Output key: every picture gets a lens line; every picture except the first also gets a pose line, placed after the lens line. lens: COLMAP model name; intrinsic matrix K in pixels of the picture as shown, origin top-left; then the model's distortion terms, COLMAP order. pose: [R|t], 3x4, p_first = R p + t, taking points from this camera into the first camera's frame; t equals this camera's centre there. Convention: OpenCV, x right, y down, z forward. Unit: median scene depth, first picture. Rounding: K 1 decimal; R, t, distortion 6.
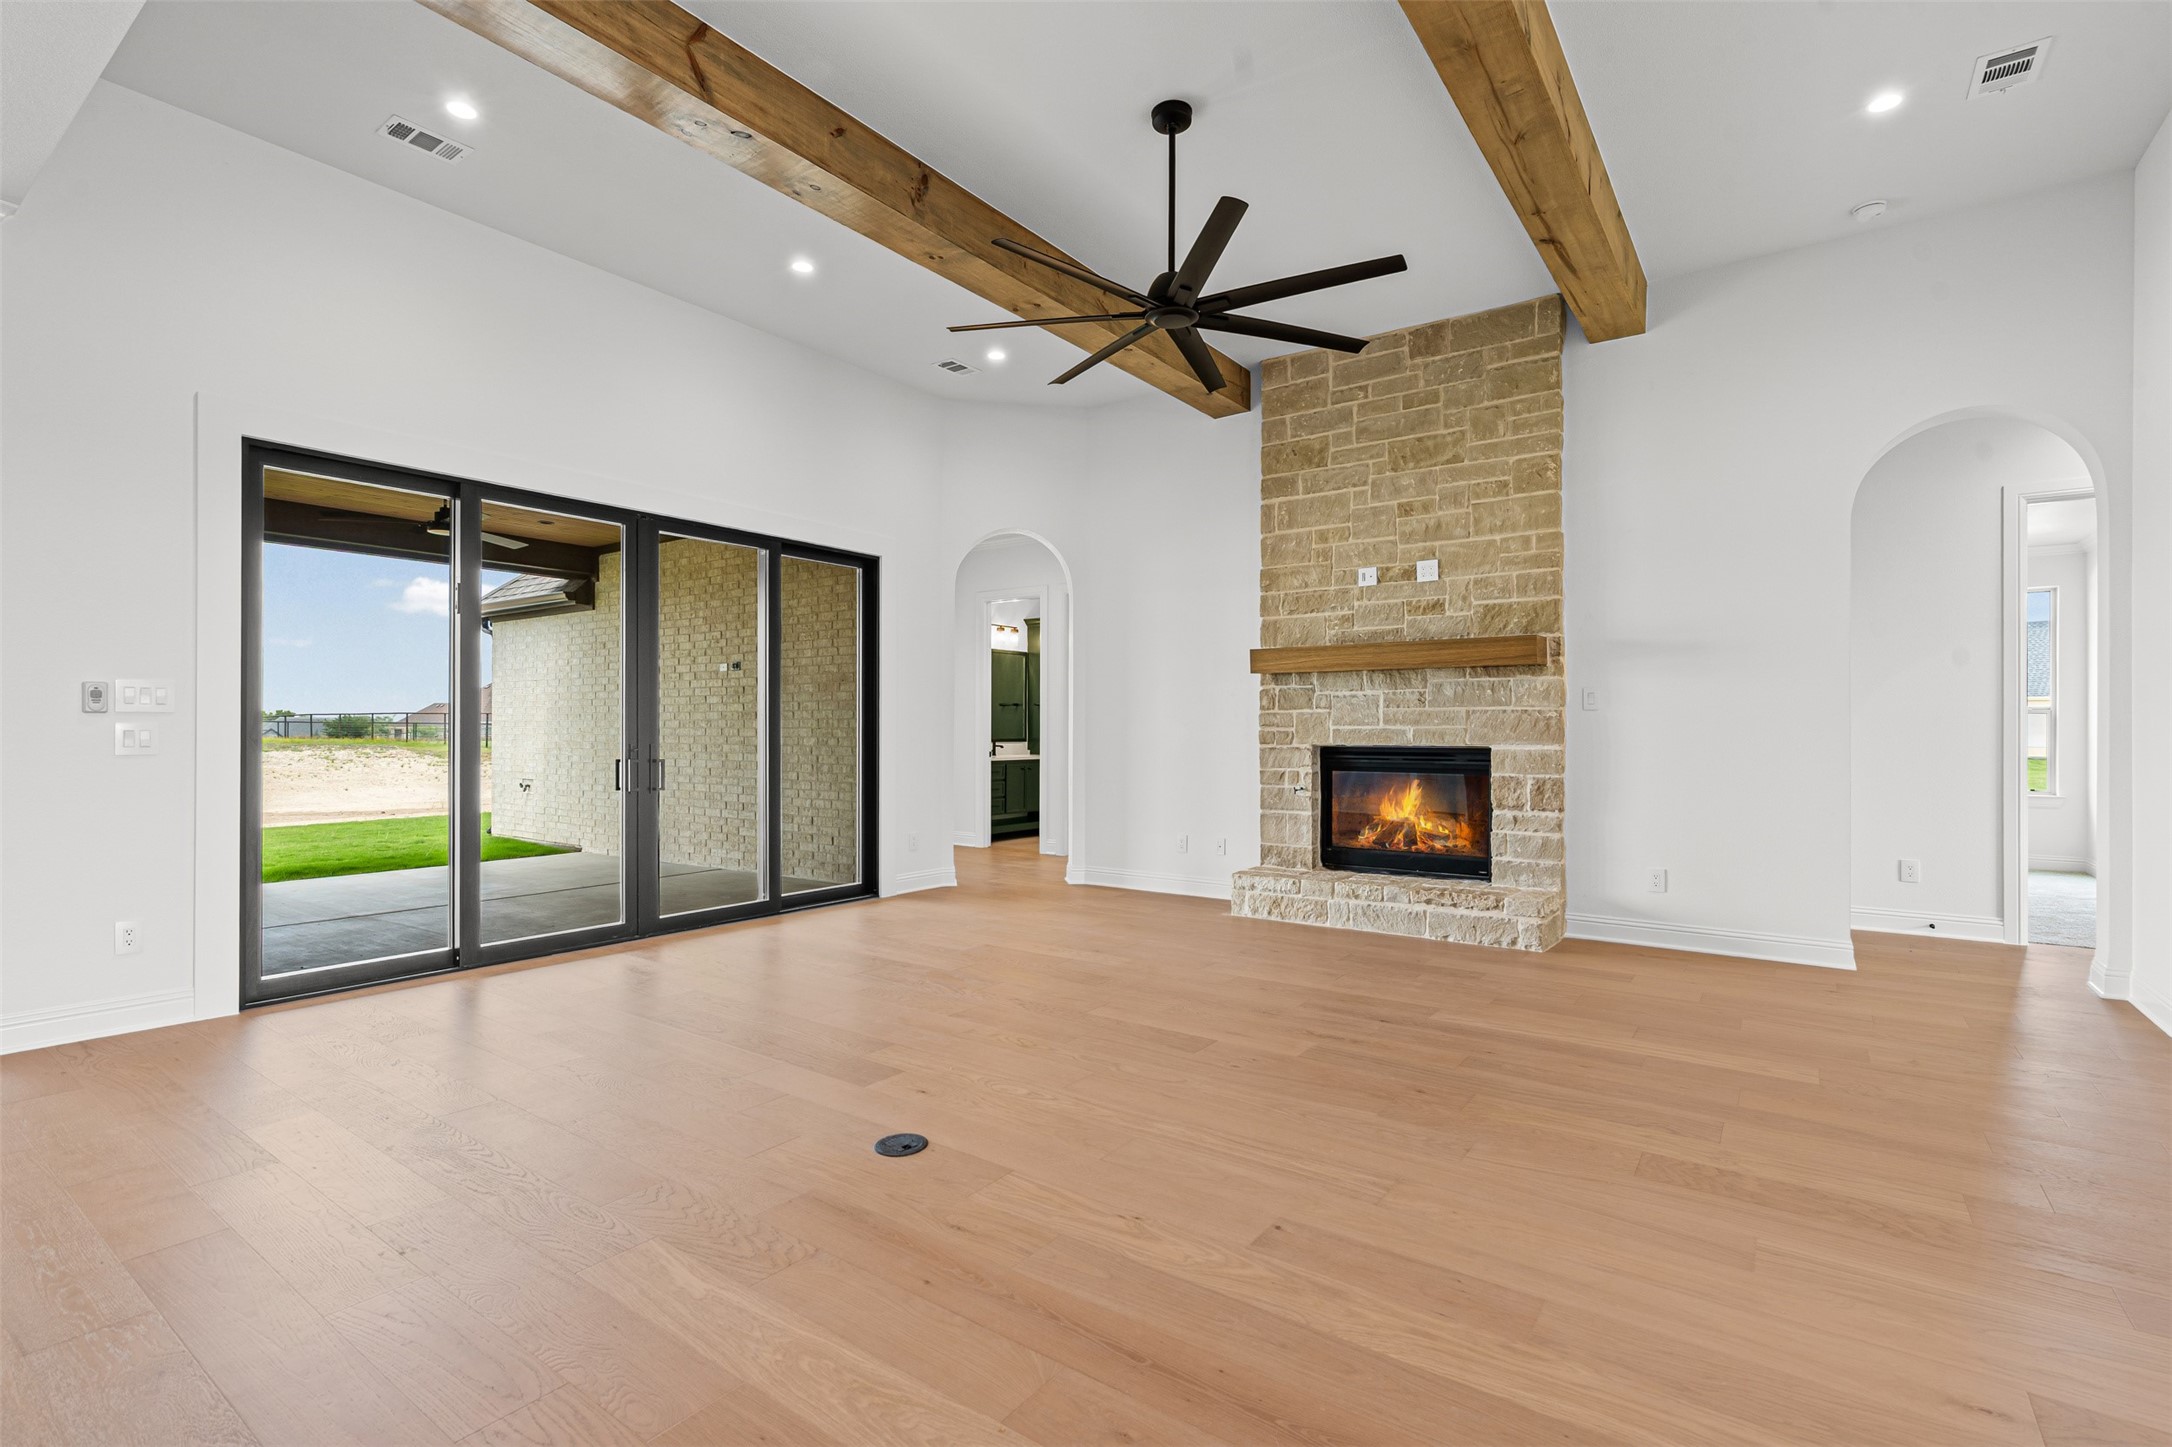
lens RADIAL K [[1000.7, 0, 1089.5], [0, 1000.7, 725.7], [0, 0, 1]] dist [-0.010203, 0.001371]
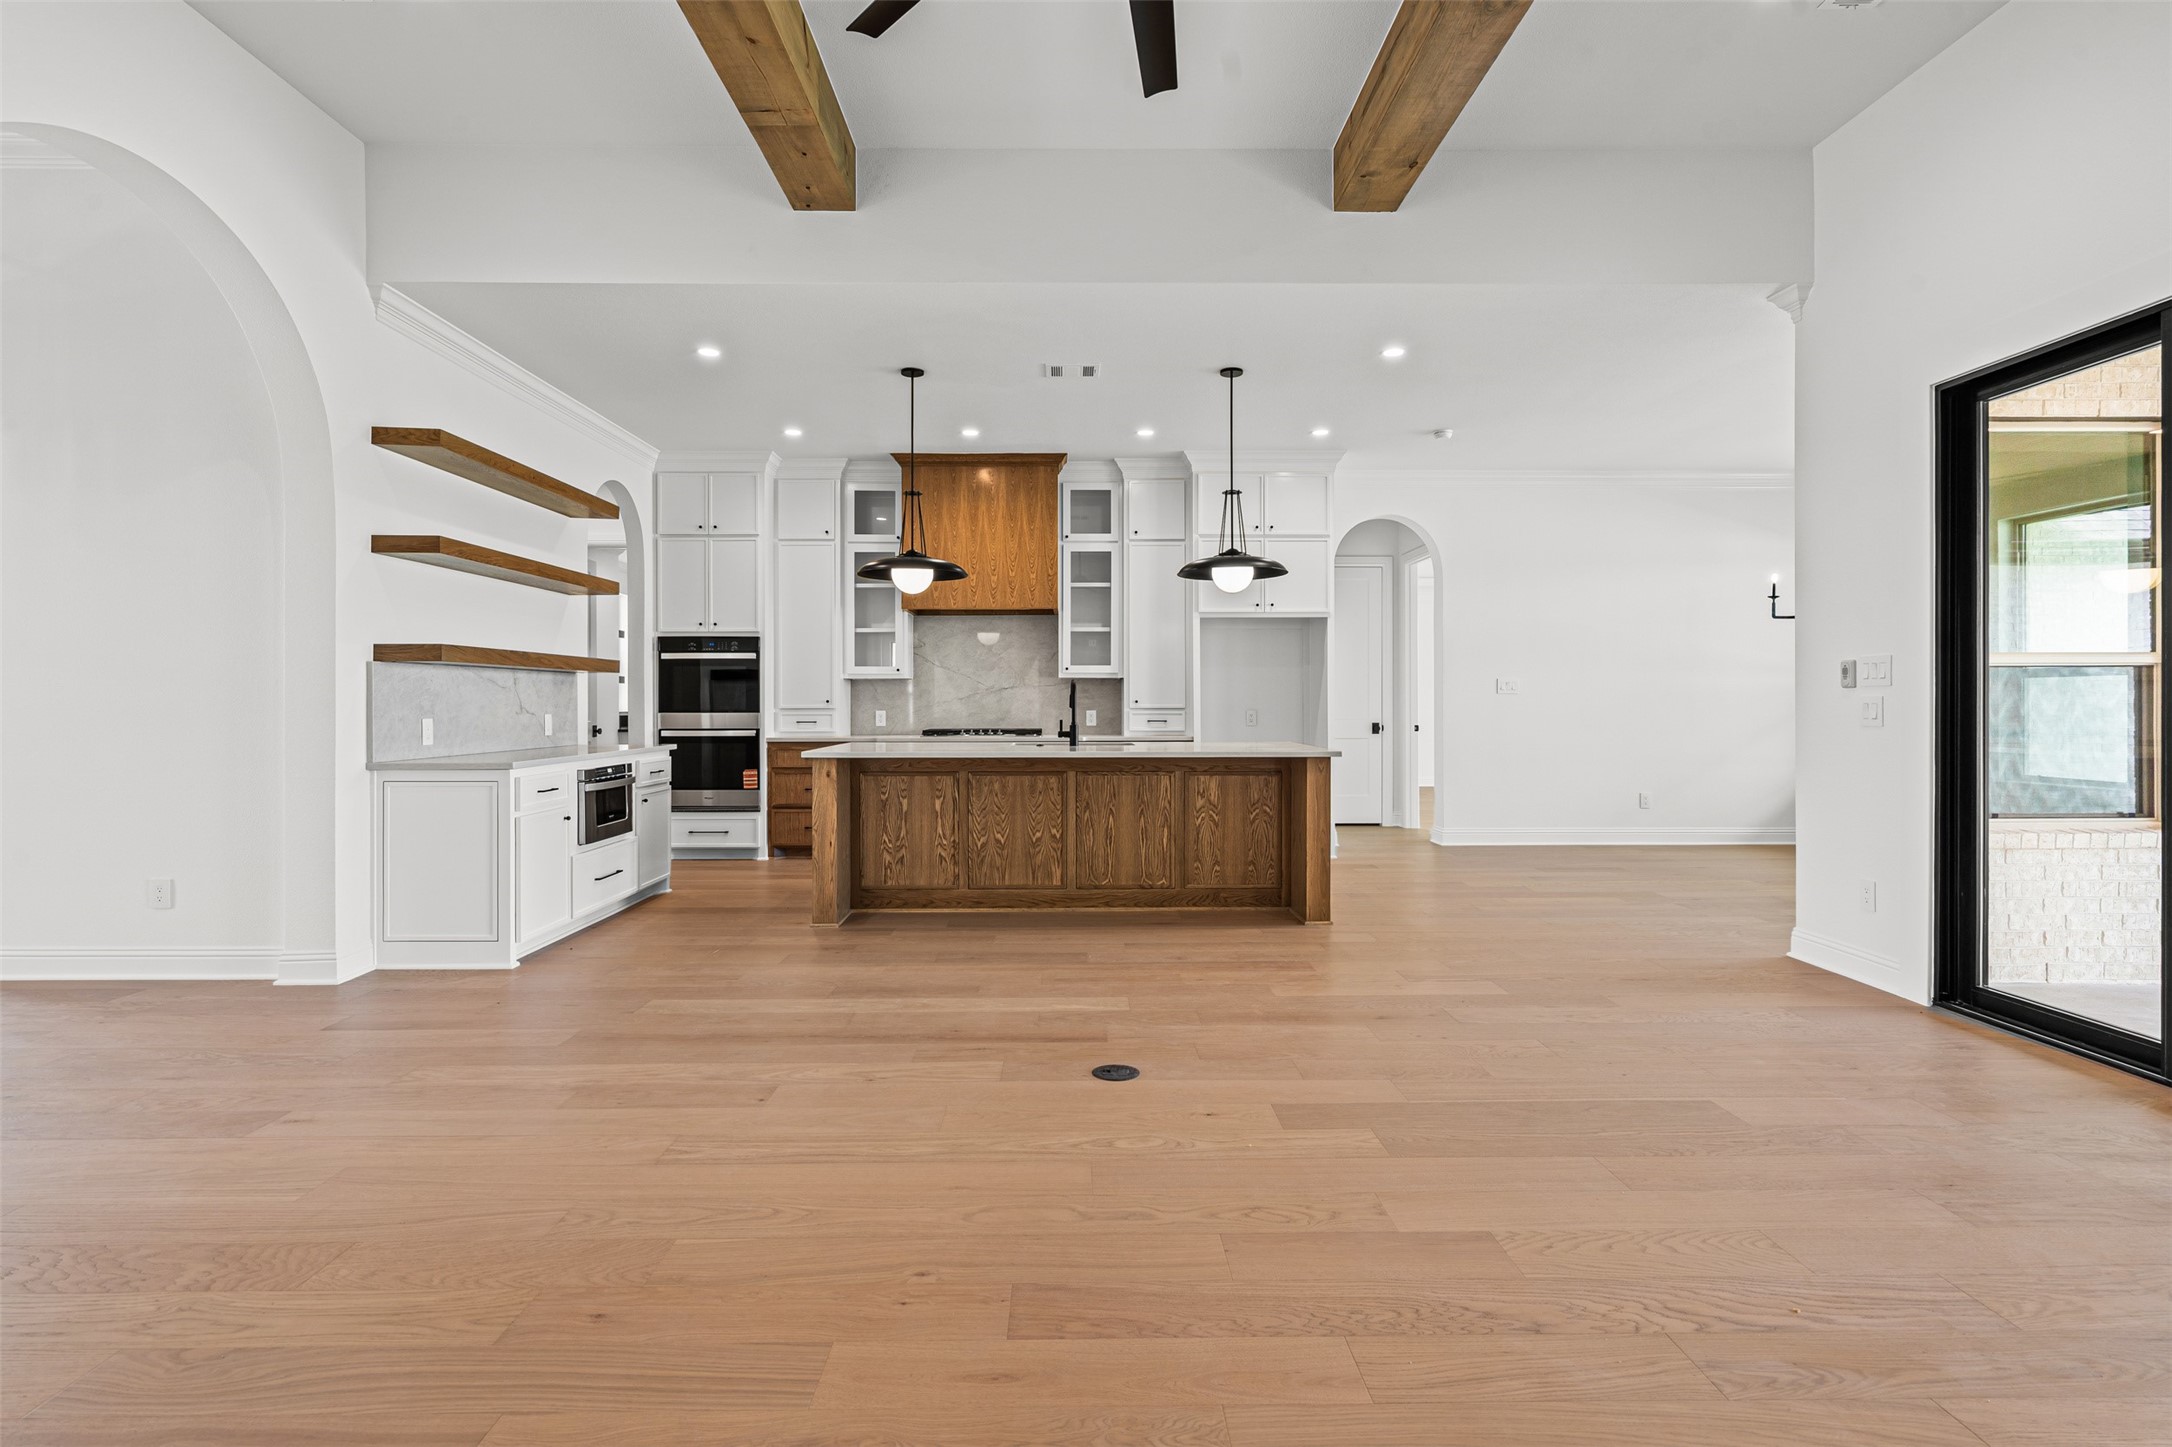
lens RADIAL K [[1061.0, 0, 1080.7], [0, 1061.0, 695.5], [0, 0, 1]] dist [0.000516, 0.000746]
pose [[-0.807682, -0.004797, -0.589599, 0.254902], [0.002677, 0.999927, -0.011802, 0.004706], [0.589613, -0.011111, -0.807610, 0.905183]]
